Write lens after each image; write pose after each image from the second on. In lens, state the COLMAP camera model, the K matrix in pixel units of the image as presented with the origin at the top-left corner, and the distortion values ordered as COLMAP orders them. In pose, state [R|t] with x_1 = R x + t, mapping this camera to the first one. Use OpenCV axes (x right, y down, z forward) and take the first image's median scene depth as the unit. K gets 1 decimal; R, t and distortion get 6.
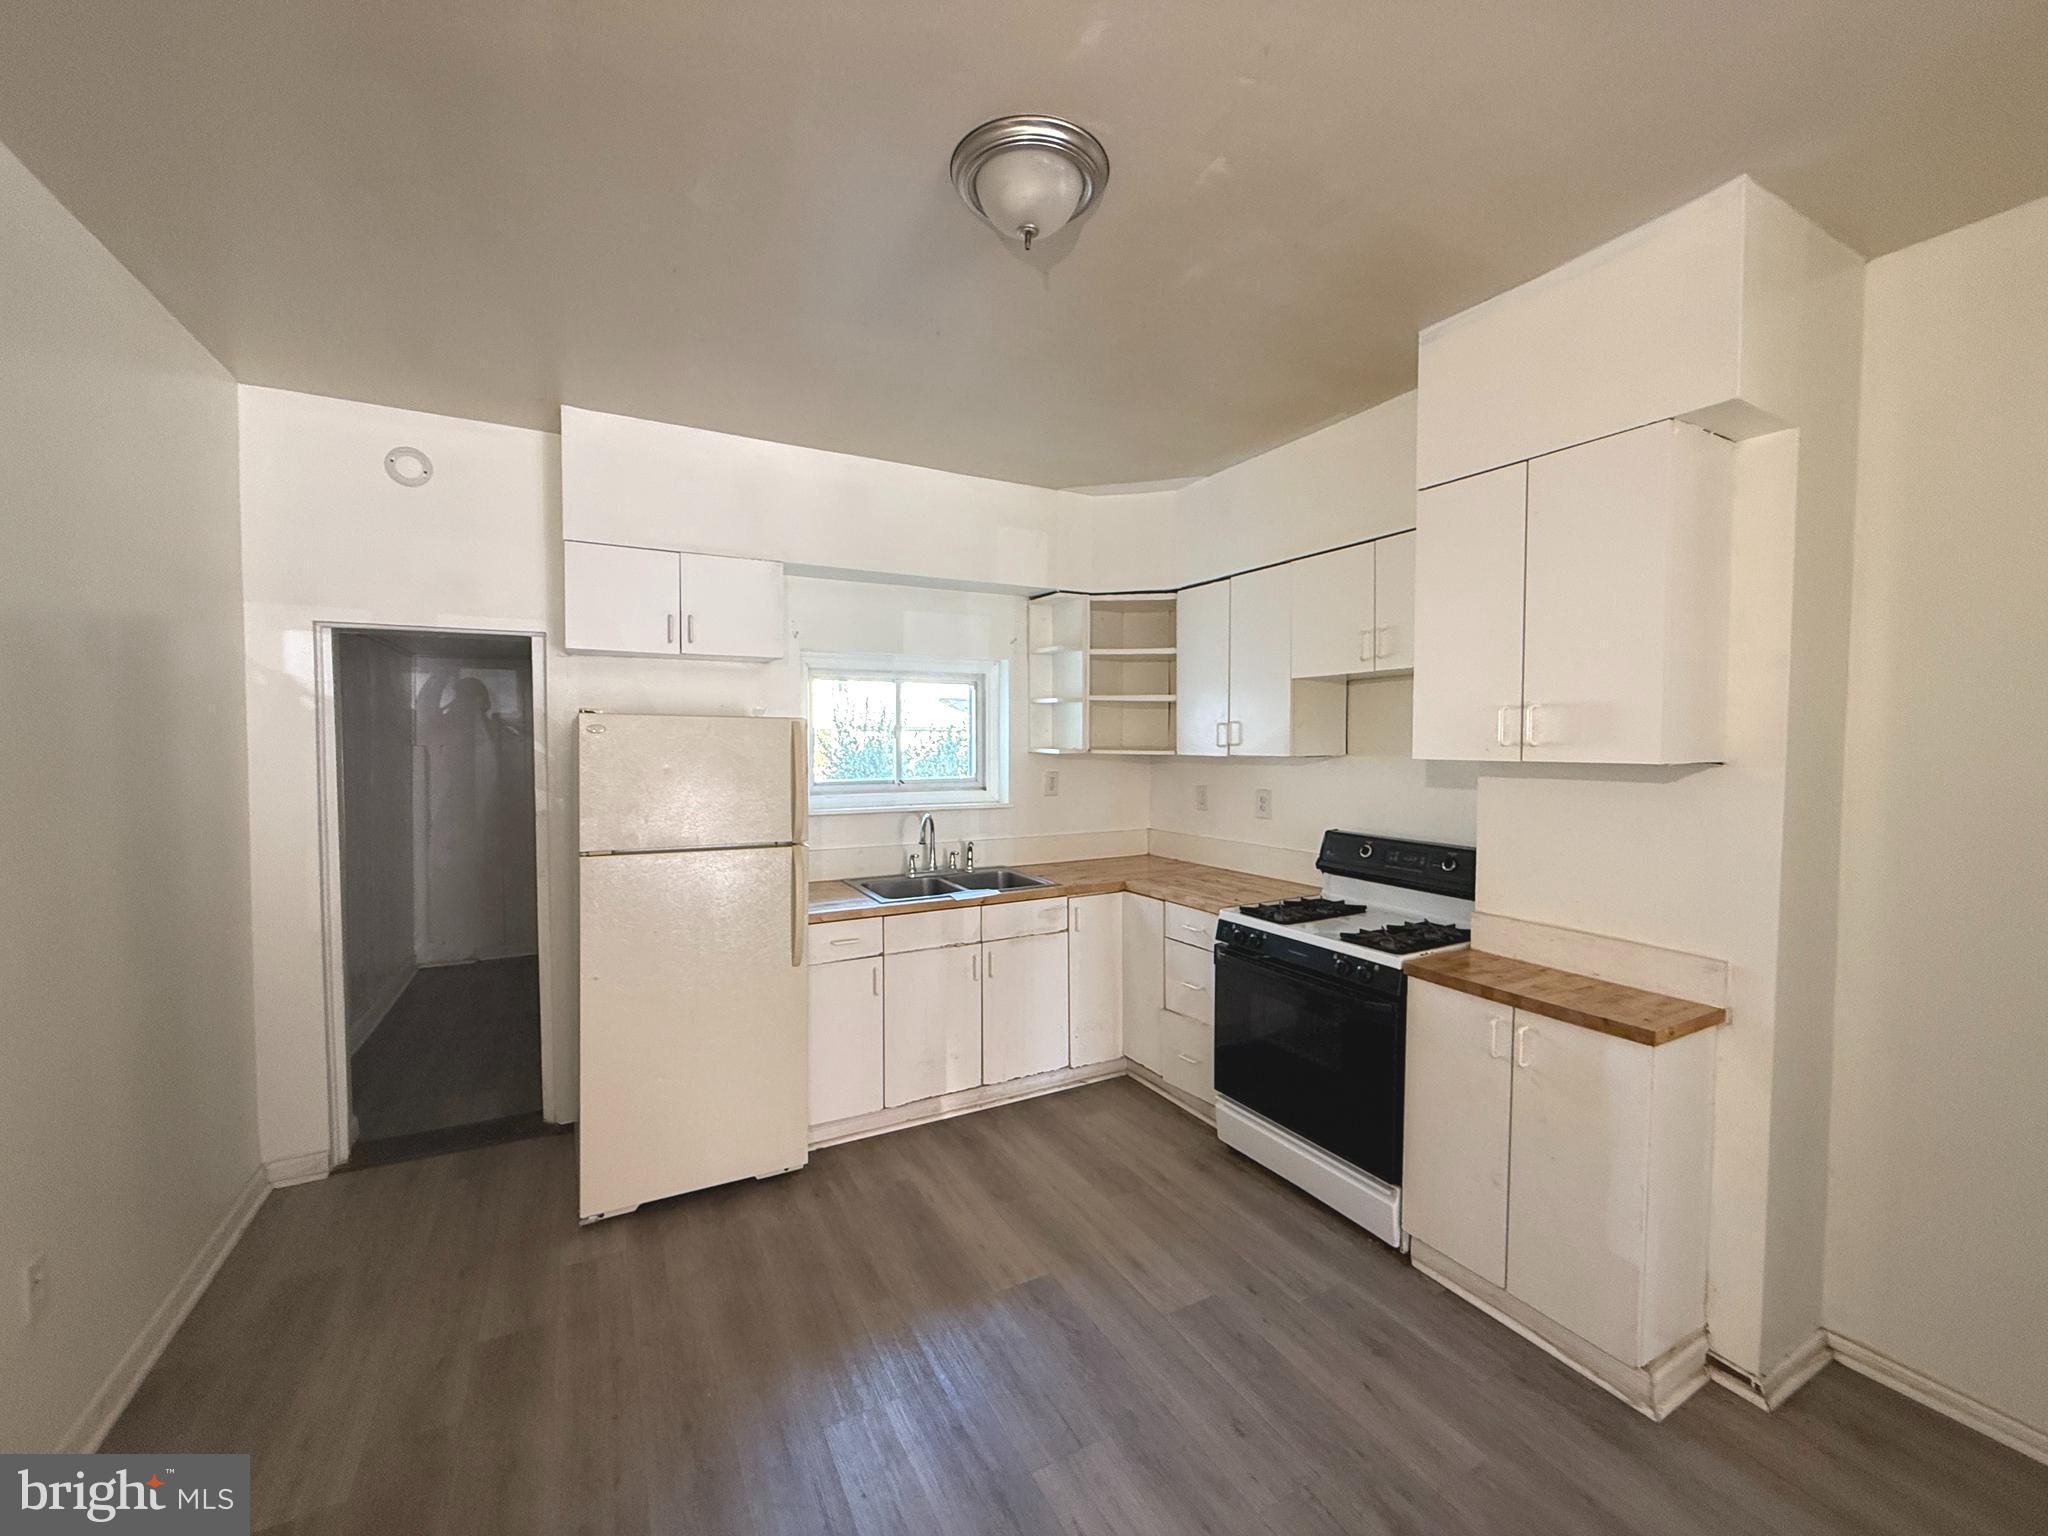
lens RADIAL K [[821.3, 0, 1024.0], [0, 821.3, 768.0], [0, 0, 1]] dist [0.001649, -0.000151]
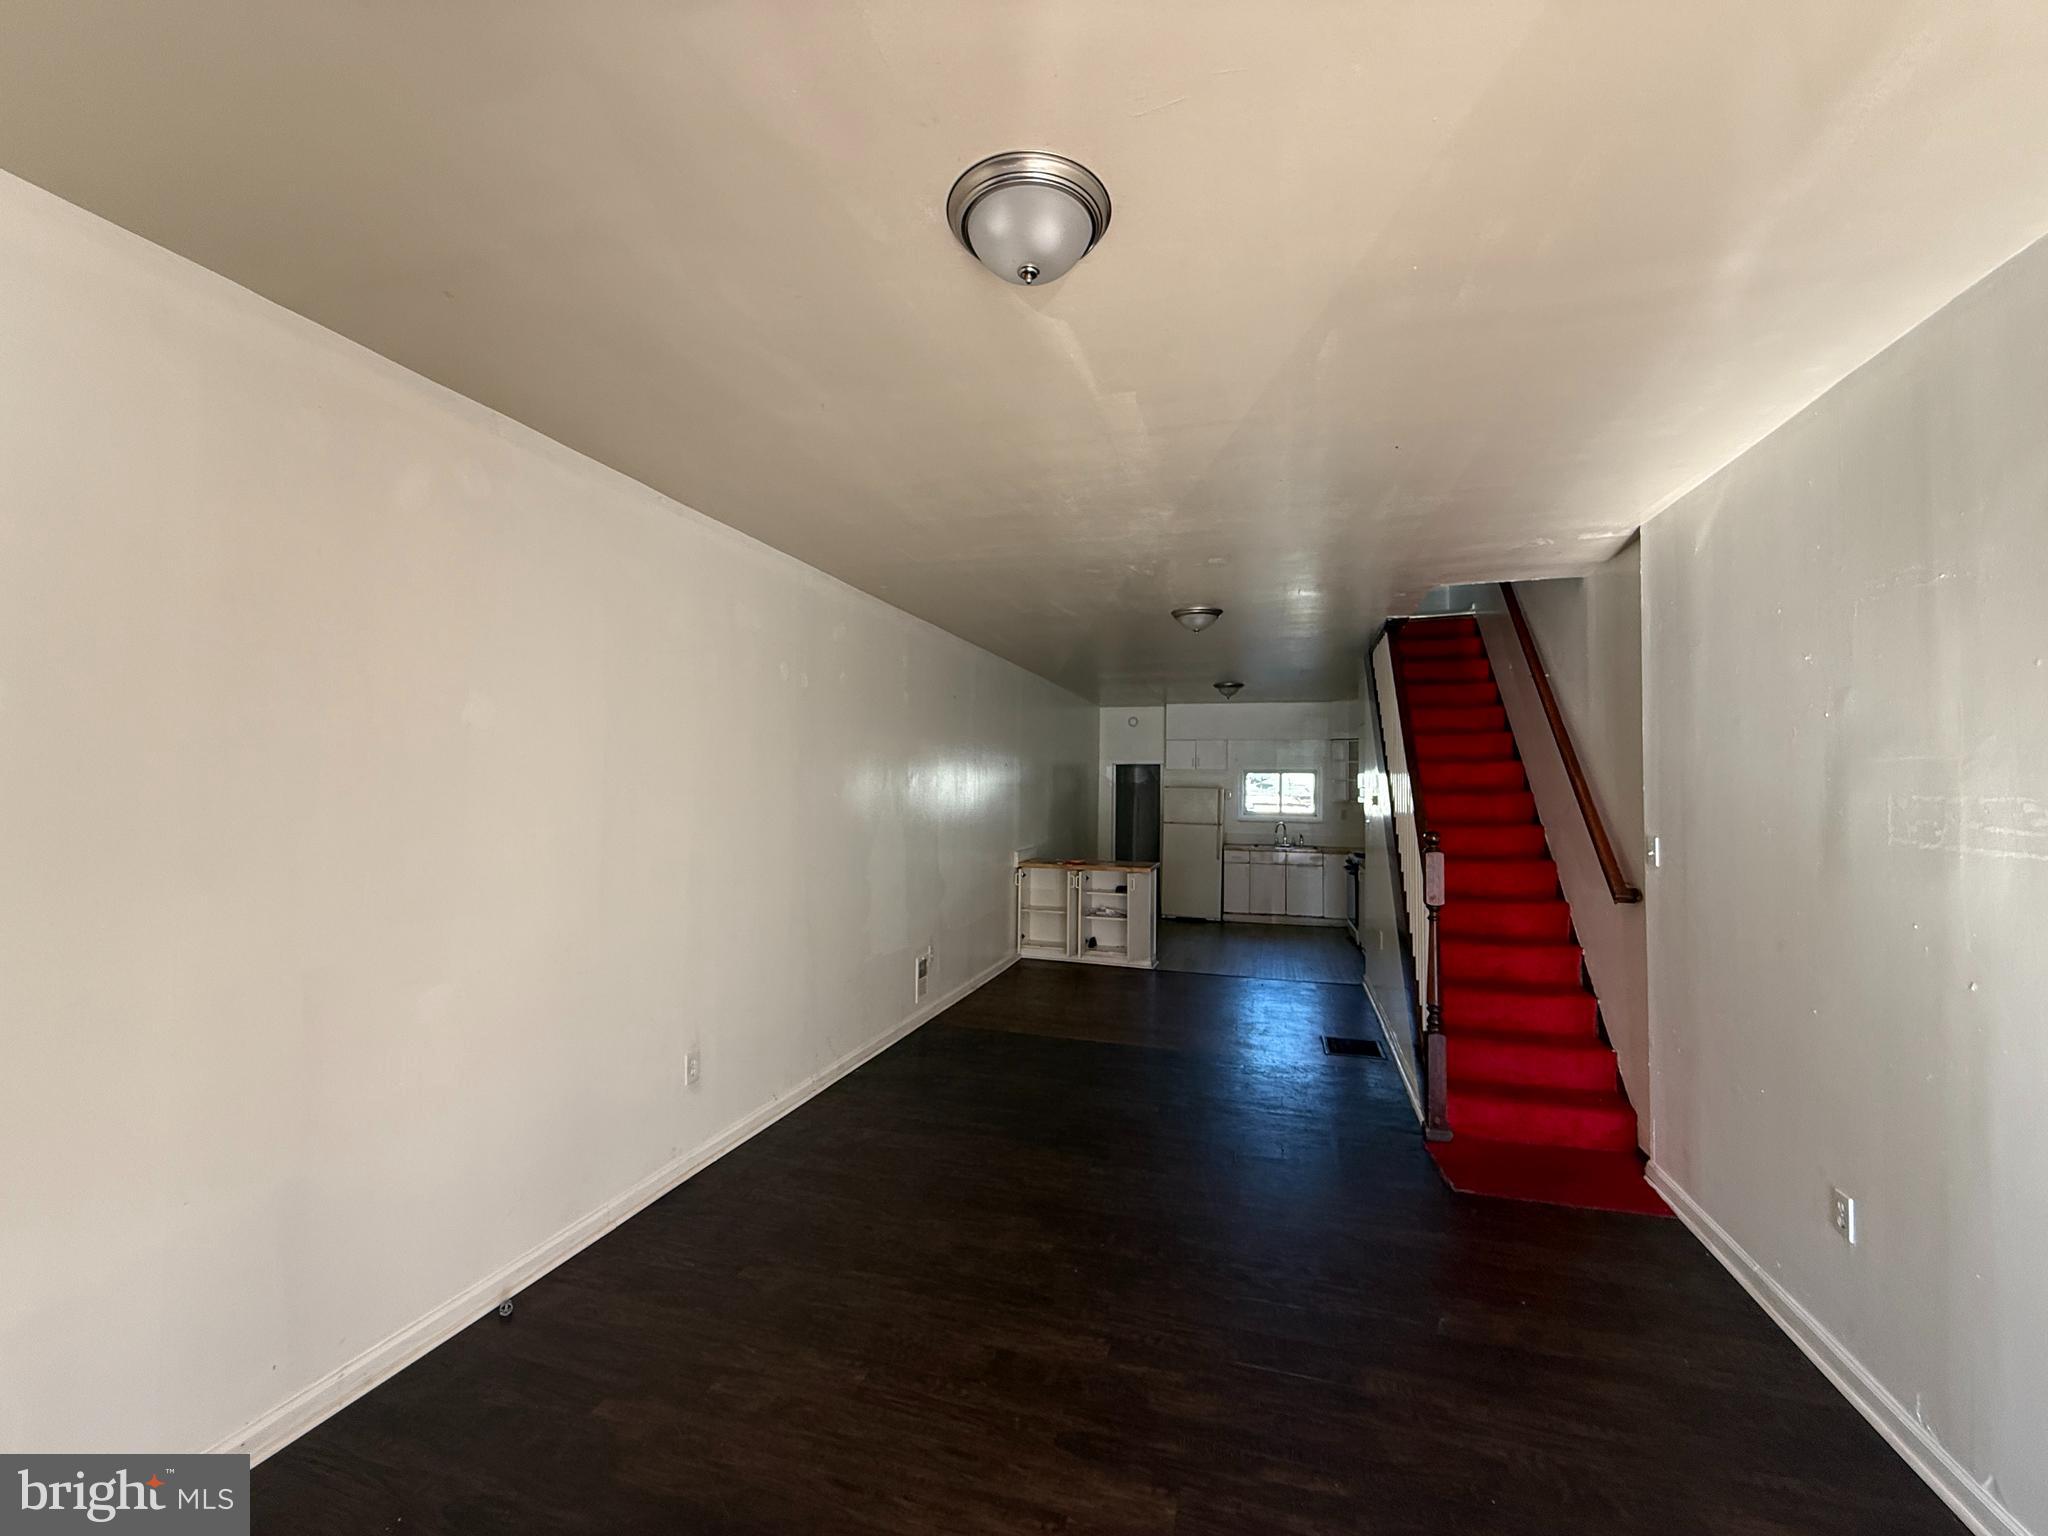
lens RADIAL K [[821.3, 0, 1024.0], [0, 821.3, 768.0], [0, 0, 1]] dist [0.001649, -0.000151]
pose [[0.701765, -0.010051, -0.712338, 1.529196], [-0.032536, 0.998405, -0.046140, 0.035561], [0.711666, 0.055556, 0.700318, -1.917705]]
